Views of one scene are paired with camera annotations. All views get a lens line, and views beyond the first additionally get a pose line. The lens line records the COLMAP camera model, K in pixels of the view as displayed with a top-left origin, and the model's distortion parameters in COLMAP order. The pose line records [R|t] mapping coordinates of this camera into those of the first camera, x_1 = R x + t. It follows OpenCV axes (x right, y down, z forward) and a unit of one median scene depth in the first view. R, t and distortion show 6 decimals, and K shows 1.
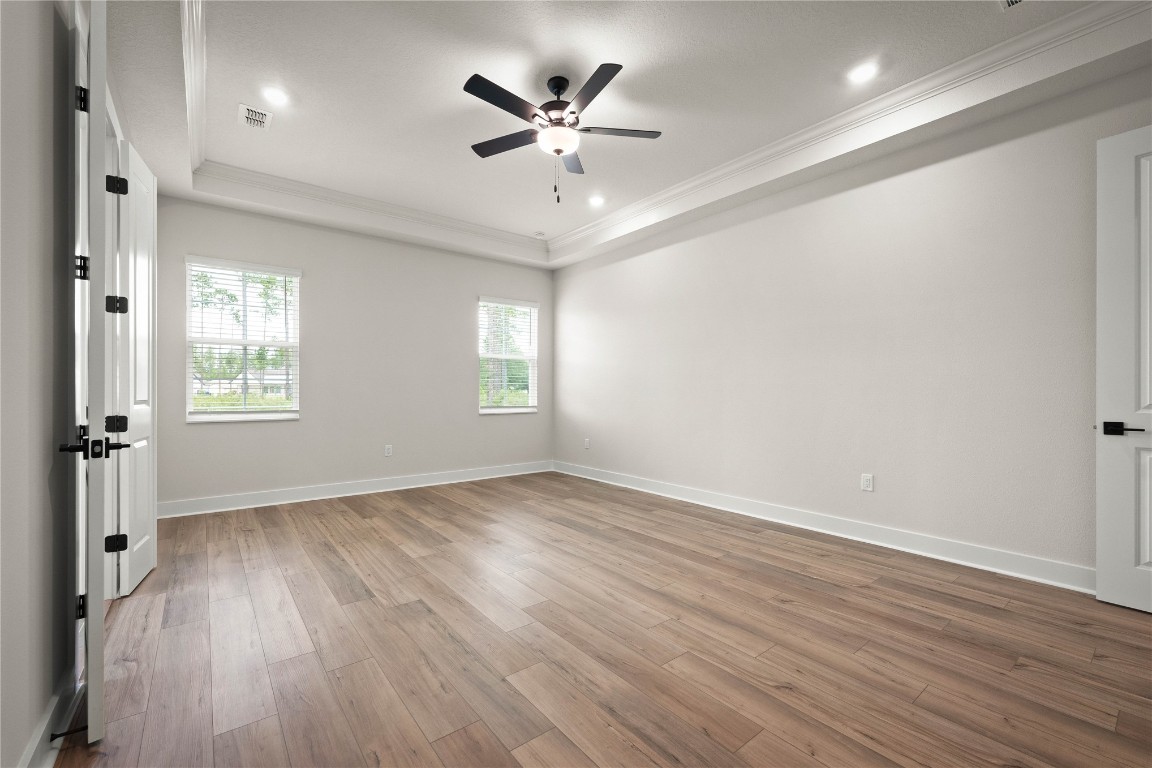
lens RADIAL K [[476.0, 0, 572.4], [0, 476.0, 388.4], [0, 0, 1]] dist [0.003055, -0.000158]
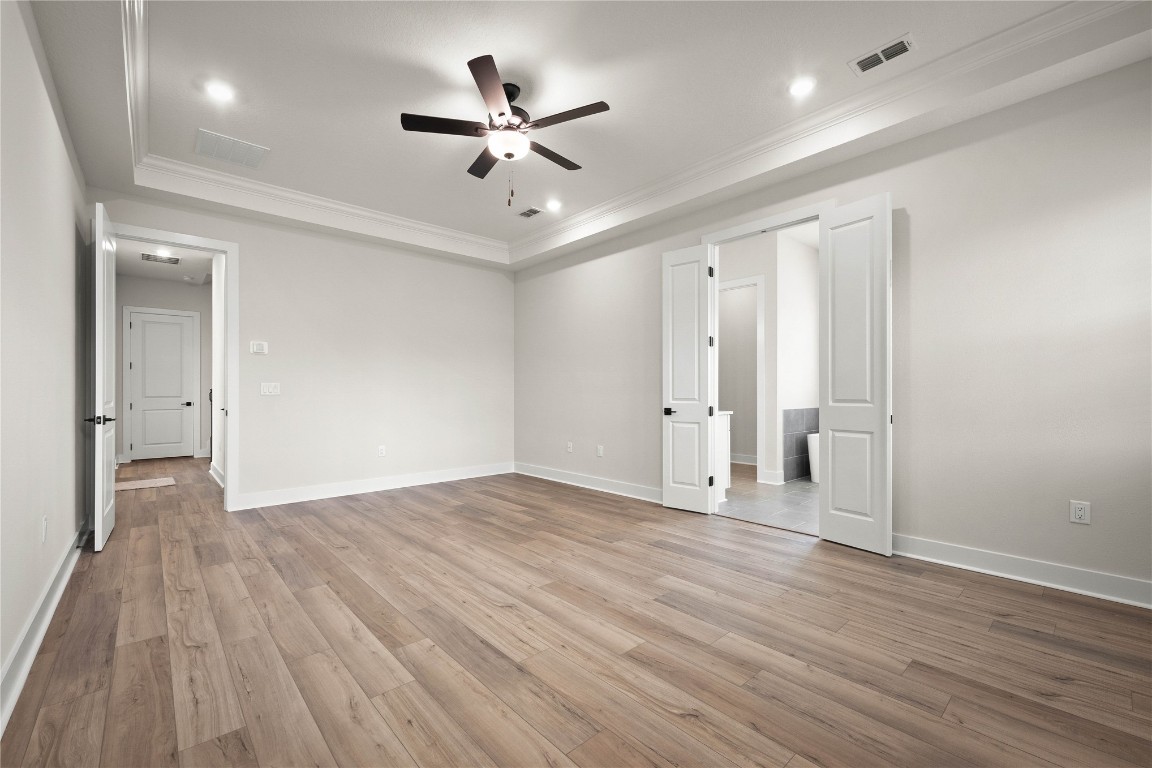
lens RADIAL K [[476.0, 0, 554.6], [0, 476.0, 390.0], [0, 0, 1]] dist [0.003055, -0.000158]
pose [[-0.999183, 0.000400, -0.040412, -0.080790], [0.000862, 0.999934, -0.011434, 0.012483], [0.040405, -0.011459, -0.999118, 1.938633]]
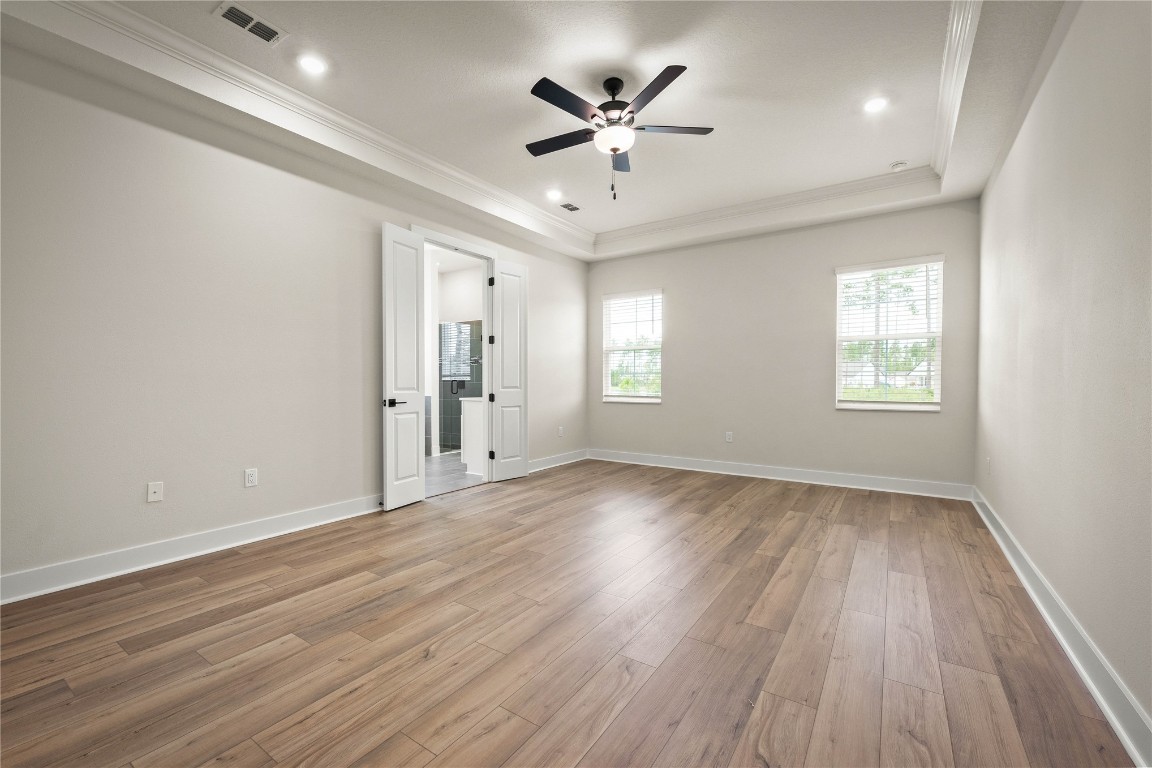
lens RADIAL K [[476.0, 0, 569.9], [0, 476.0, 388.8], [0, 0, 1]] dist [0.003055, -0.000158]
pose [[0.299906, 0.011712, -0.953897, 0.902751], [0.005816, 0.999884, 0.014105, 0.007374], [0.953951, -0.009778, 0.299803, 0.571876]]
